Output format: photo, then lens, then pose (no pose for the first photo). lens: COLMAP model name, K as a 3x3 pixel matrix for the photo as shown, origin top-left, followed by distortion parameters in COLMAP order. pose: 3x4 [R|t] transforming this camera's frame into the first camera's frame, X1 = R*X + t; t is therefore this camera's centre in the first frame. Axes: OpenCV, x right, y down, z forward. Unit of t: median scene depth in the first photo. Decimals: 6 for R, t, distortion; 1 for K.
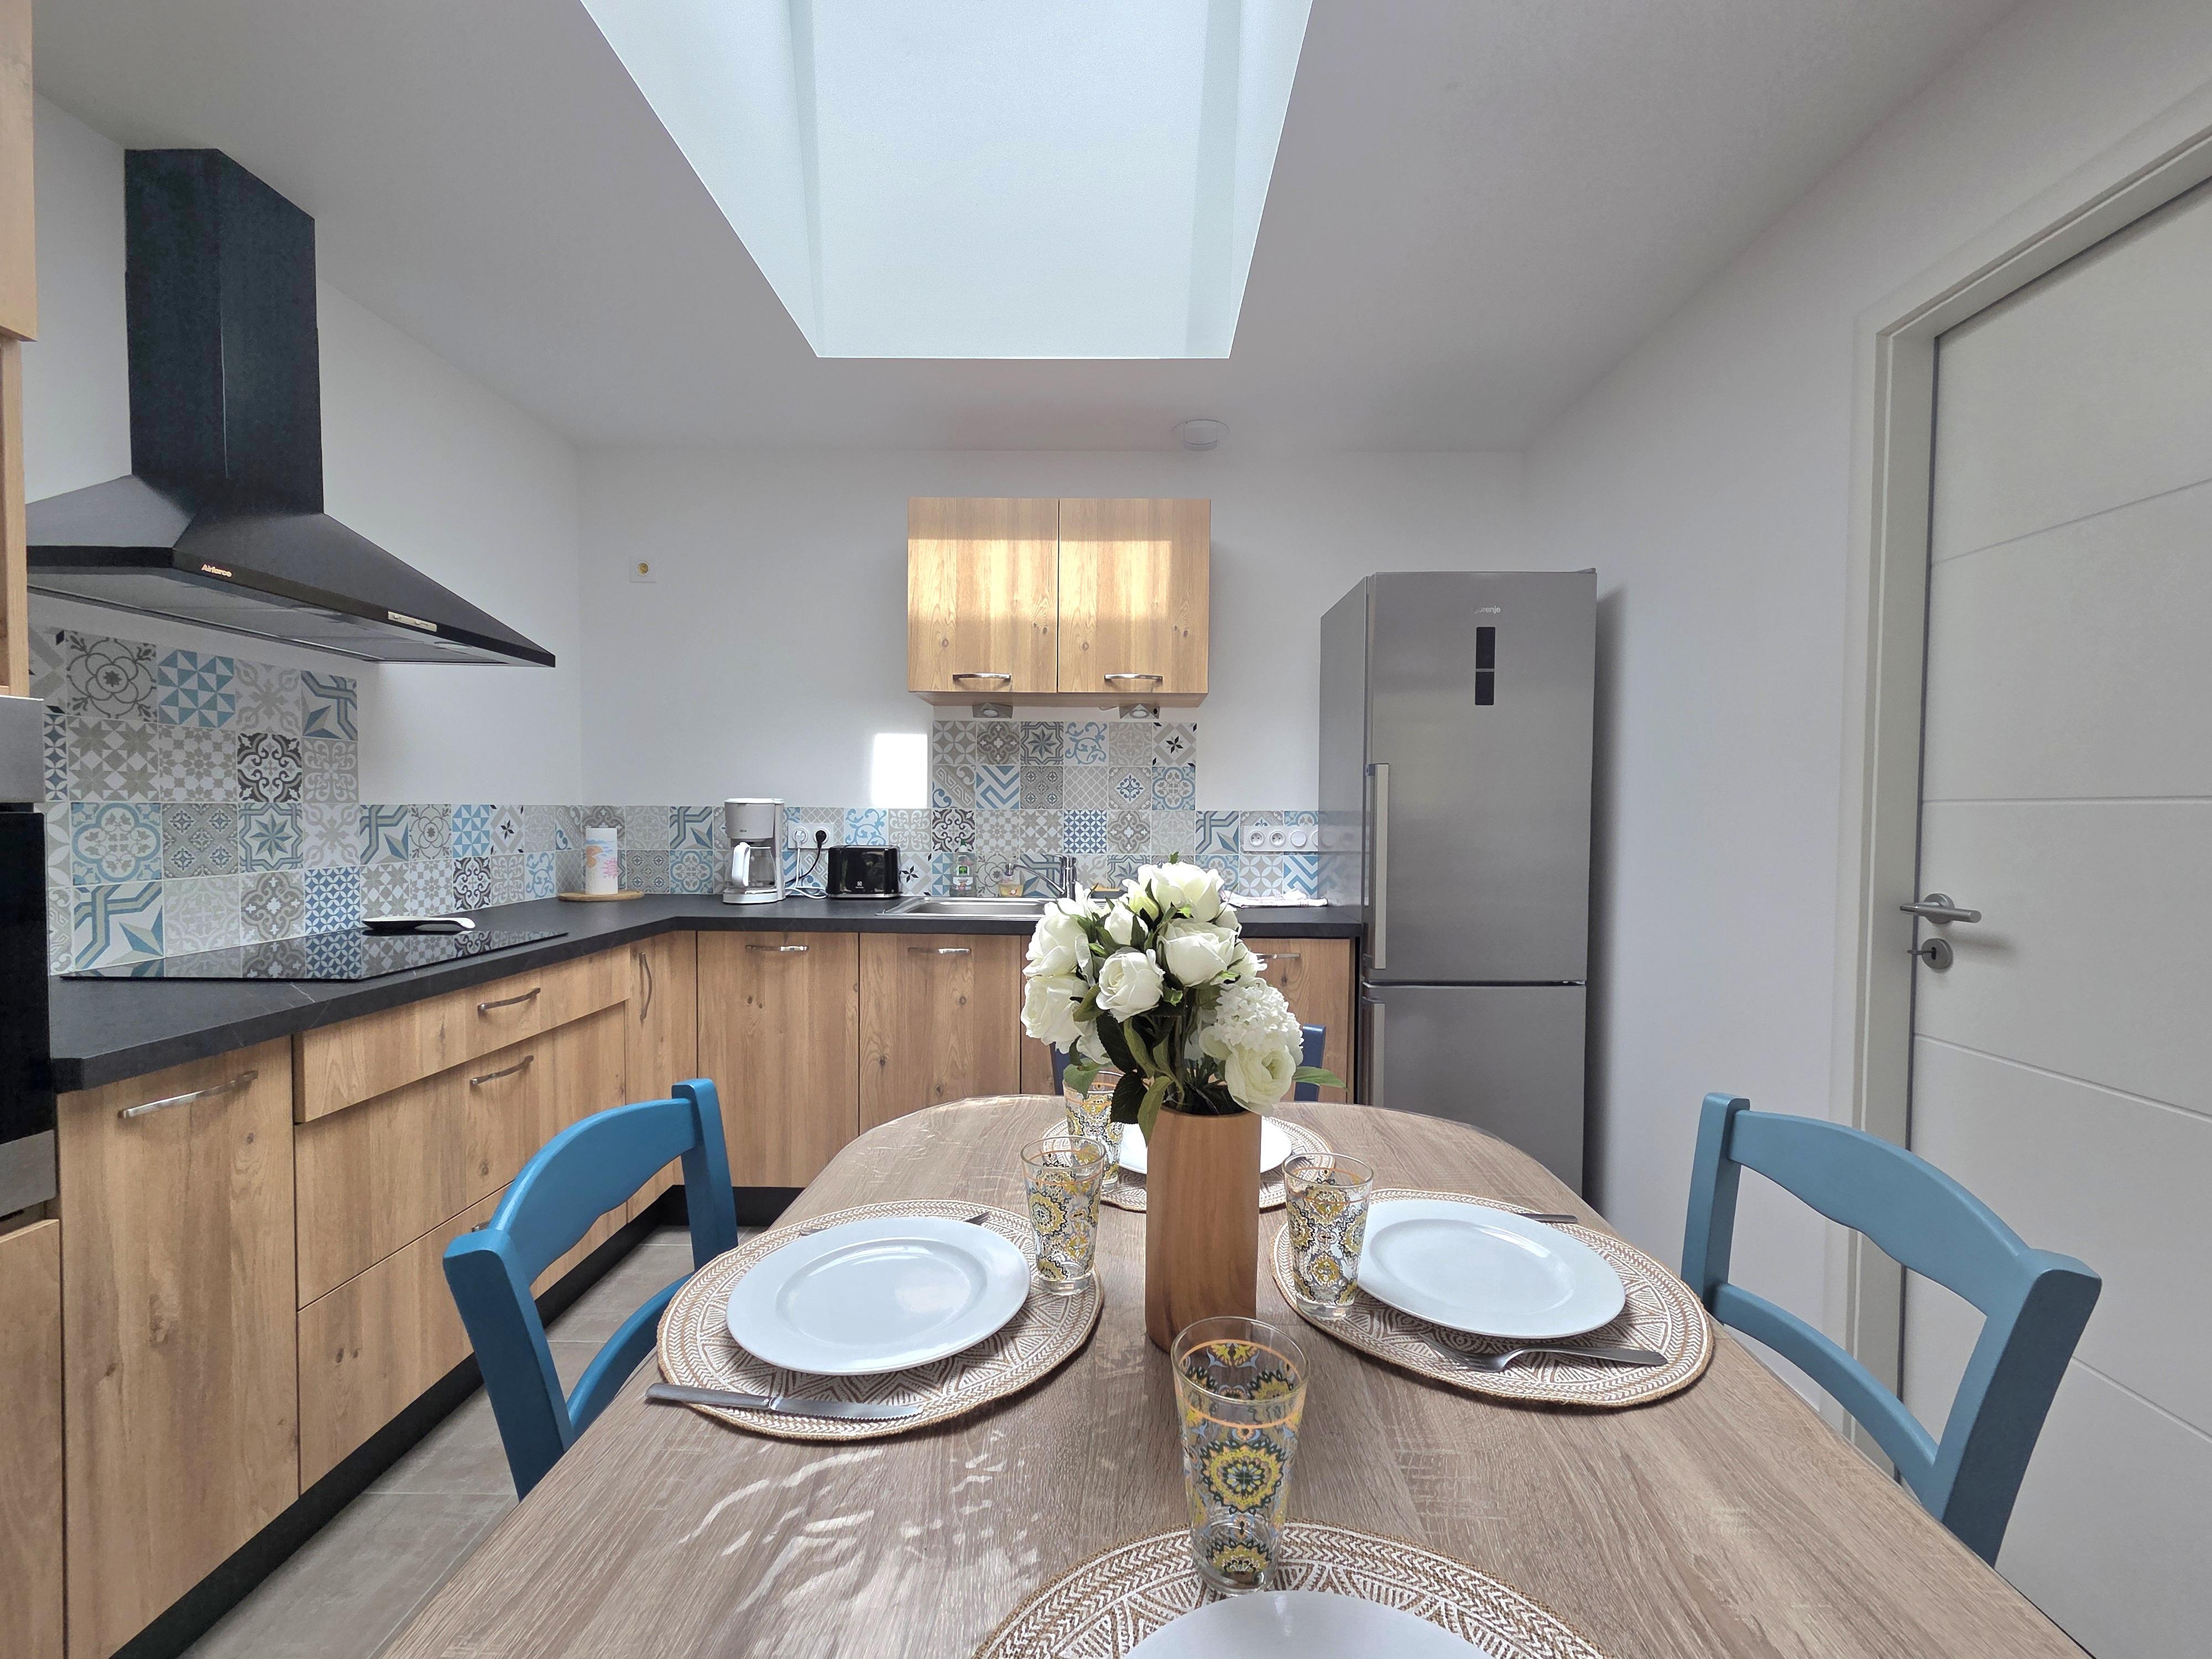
lens RADIAL K [[903.2, 0, 1115.0], [0, 903.2, 835.4], [0, 0, 1]] dist [0.005985, -0.001476]
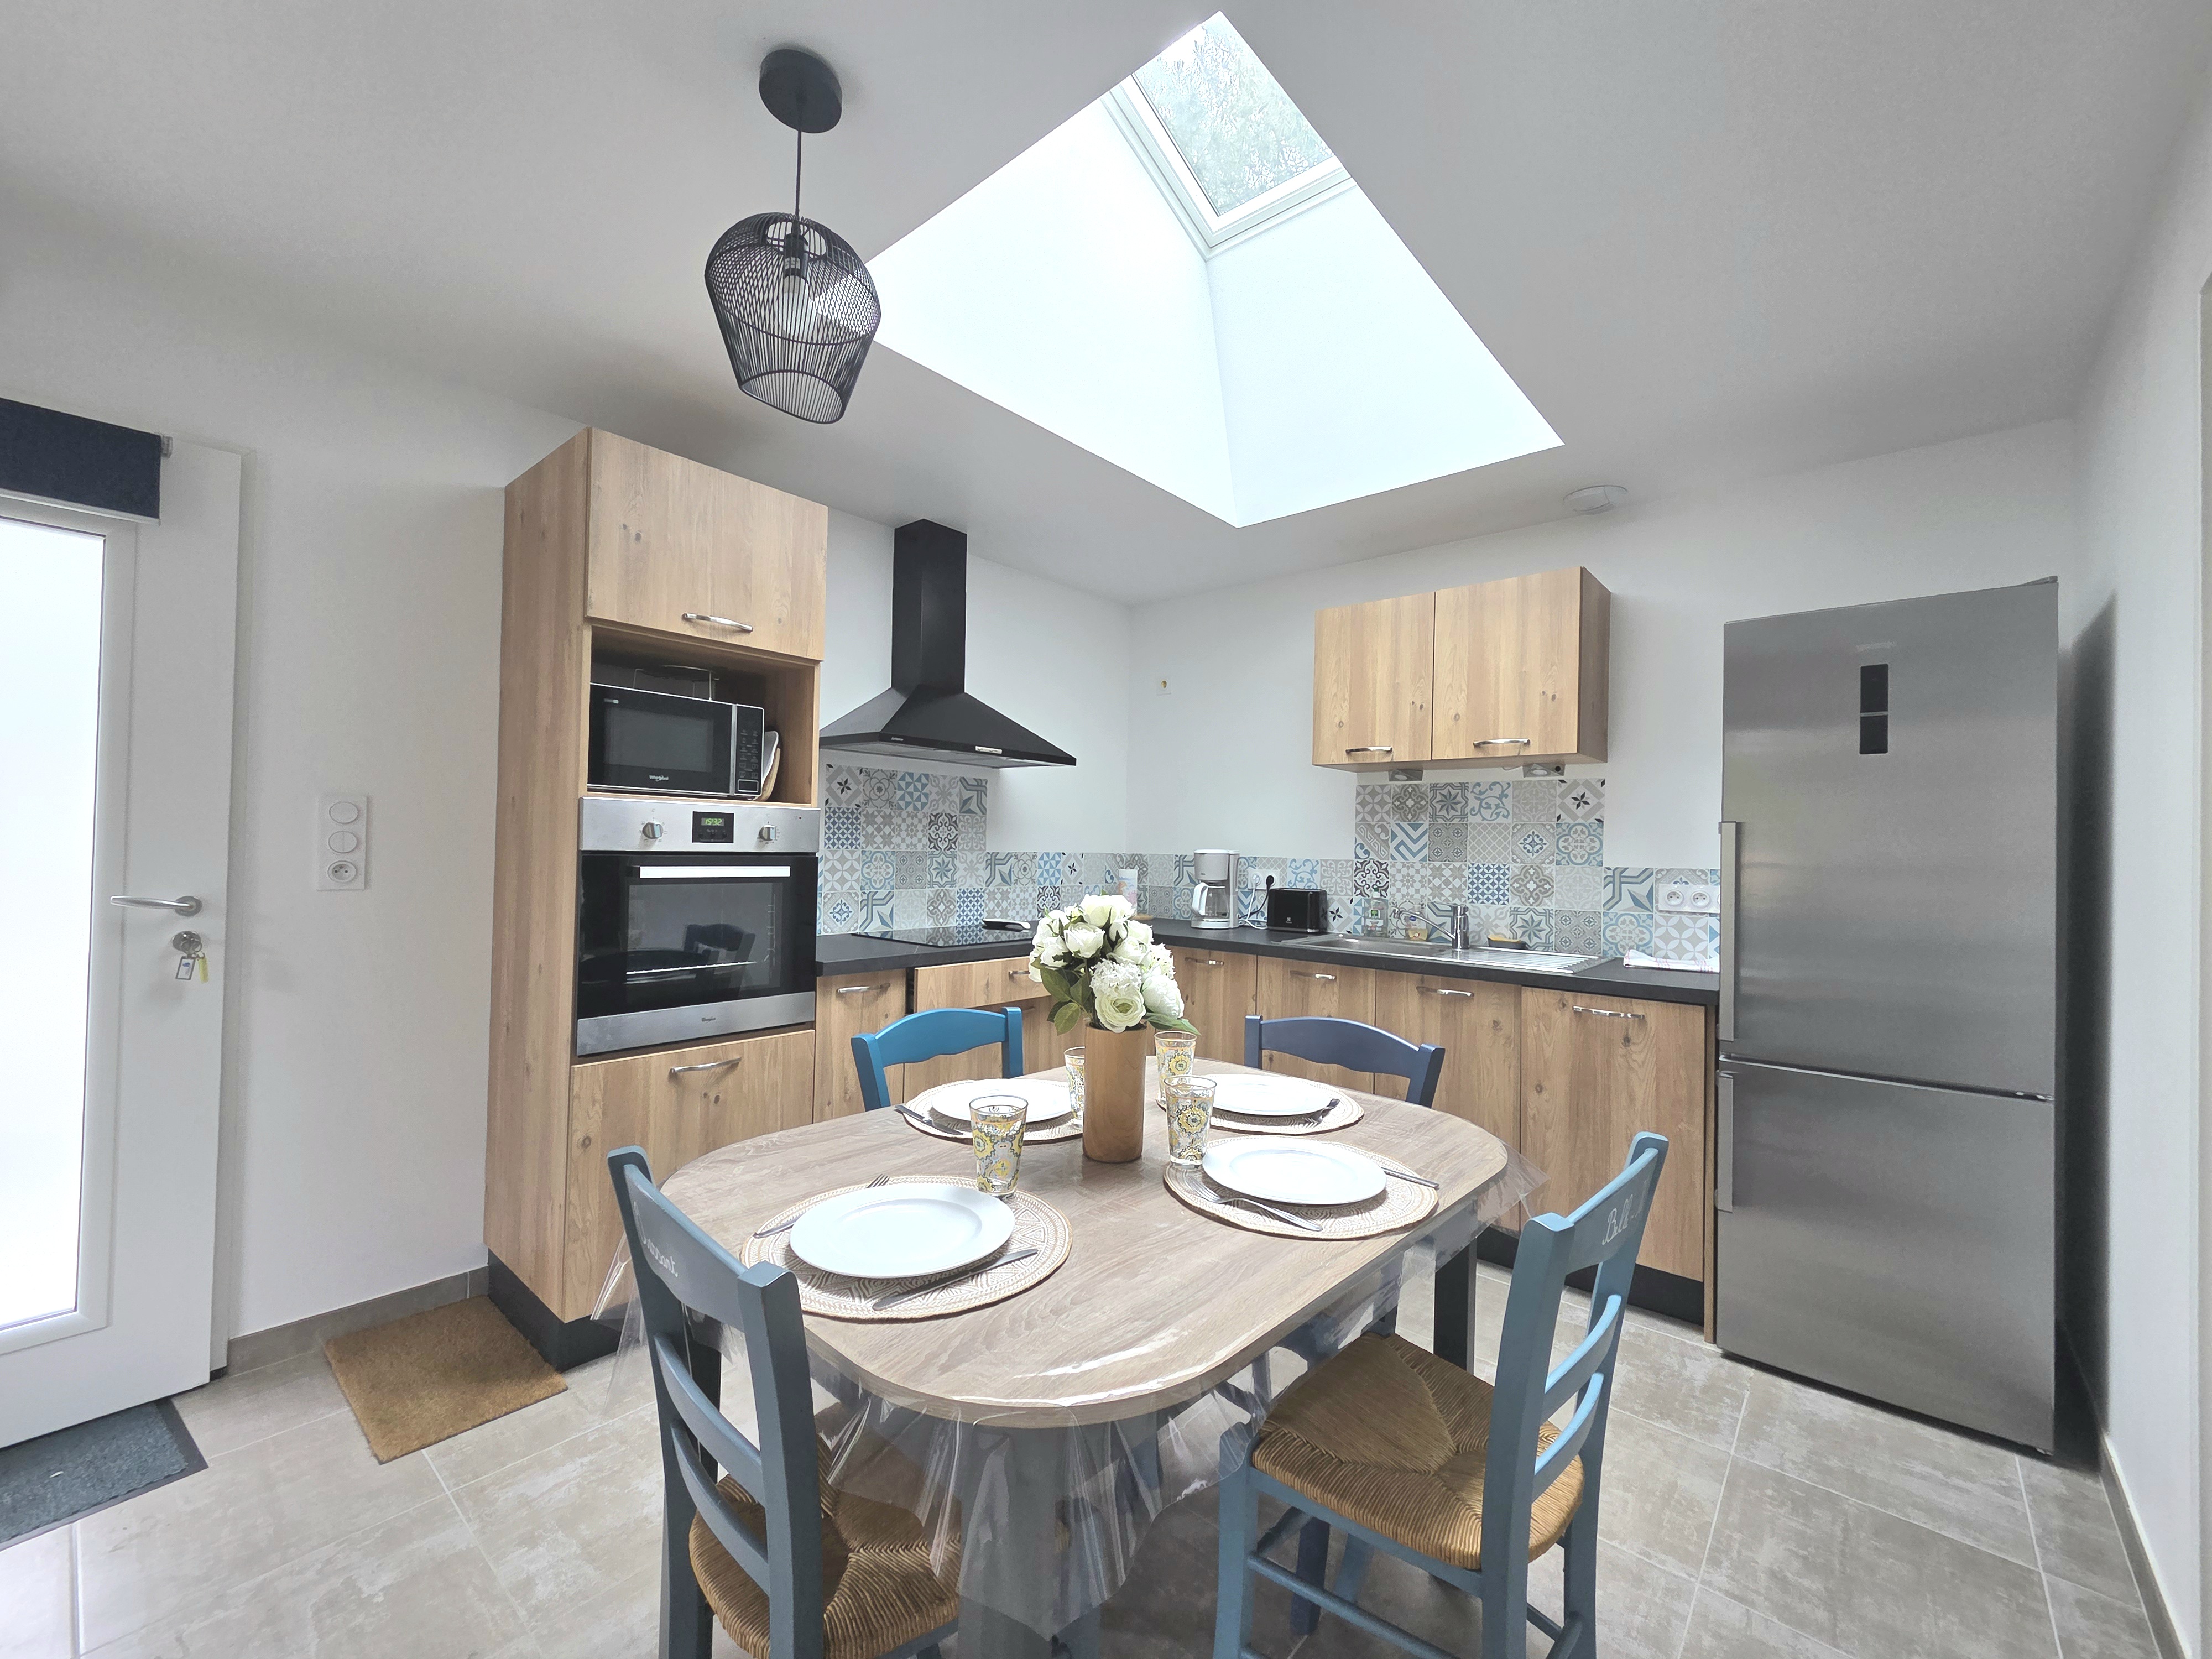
lens RADIAL K [[903.2, 0, 1114.2], [0, 903.2, 838.5], [0, 0, 1]] dist [0.005985, -0.001476]
pose [[0.764286, 0.003150, -0.644869, 0.375446], [-0.033725, 0.998815, -0.035091, -0.006449], [0.643995, 0.048568, 0.763487, -0.123541]]
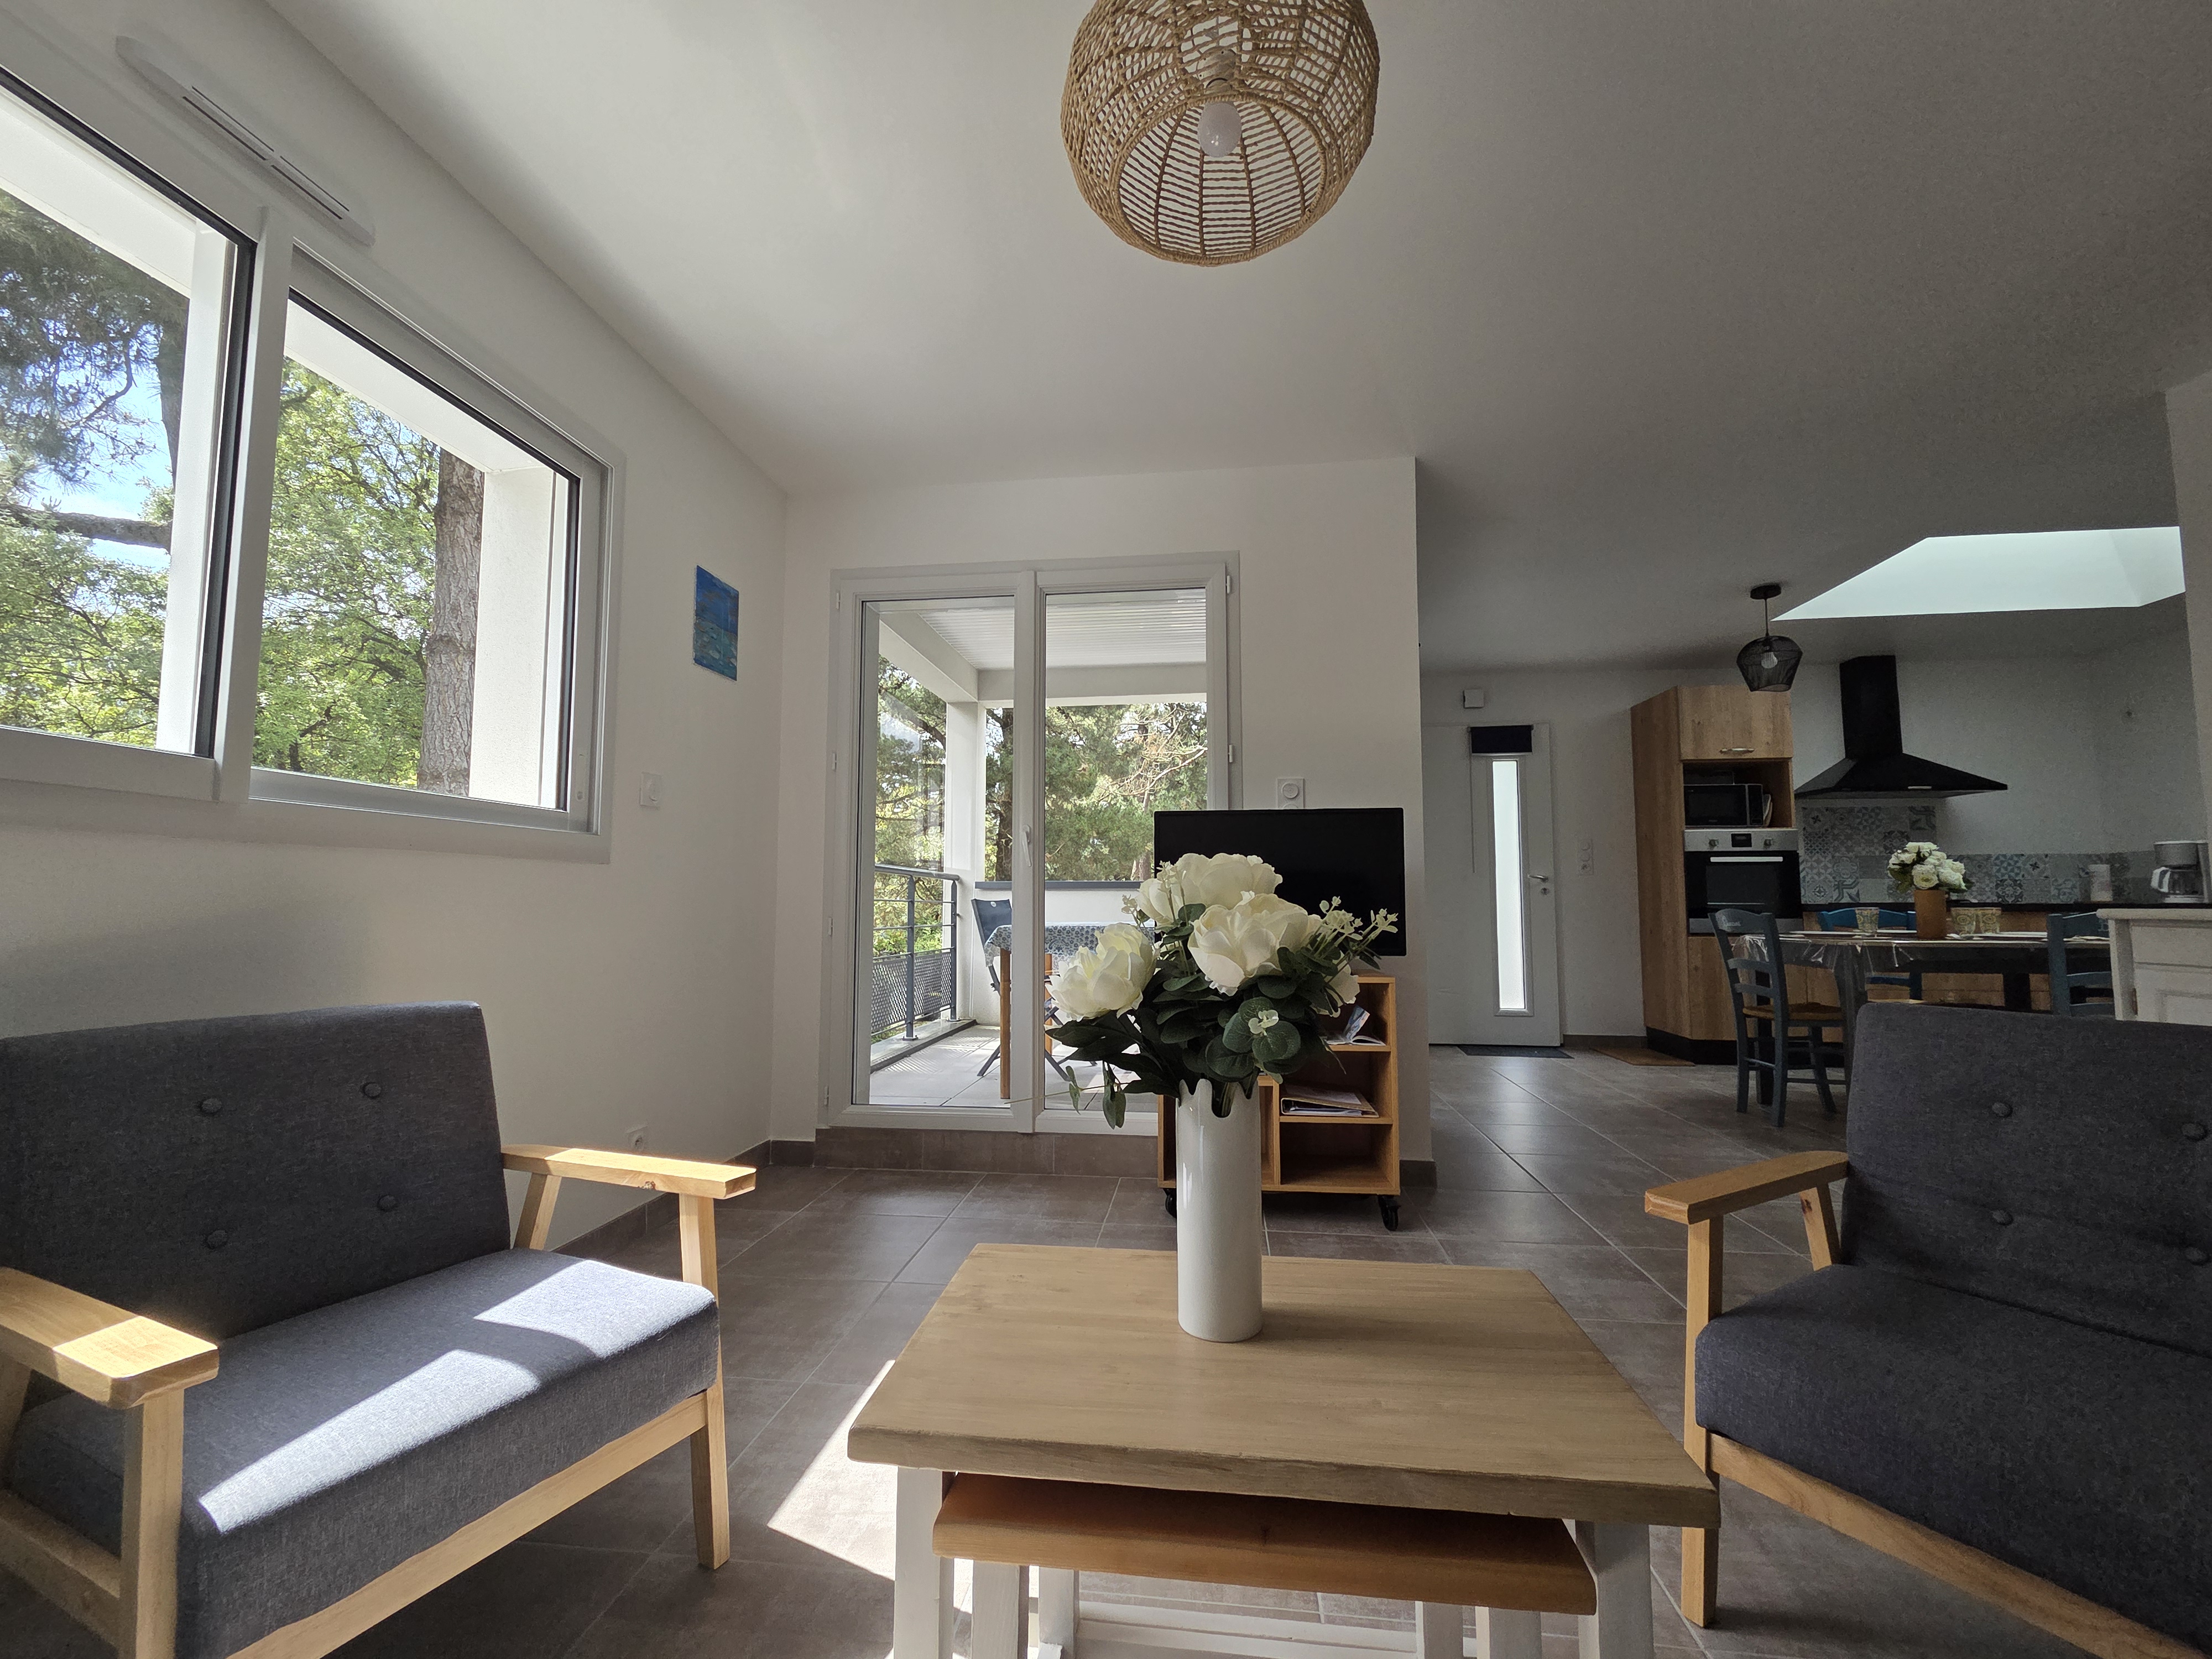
lens RADIAL K [[903.2, 0, 1116.2], [0, 903.2, 838.0], [0, 0, 1]] dist [0.005985, -0.001476]
pose [[-0.106488, -0.081646, -0.990956, 1.590461], [-0.026967, 0.996494, -0.079205, 0.150055], [0.993948, 0.018289, -0.108316, -0.831816]]
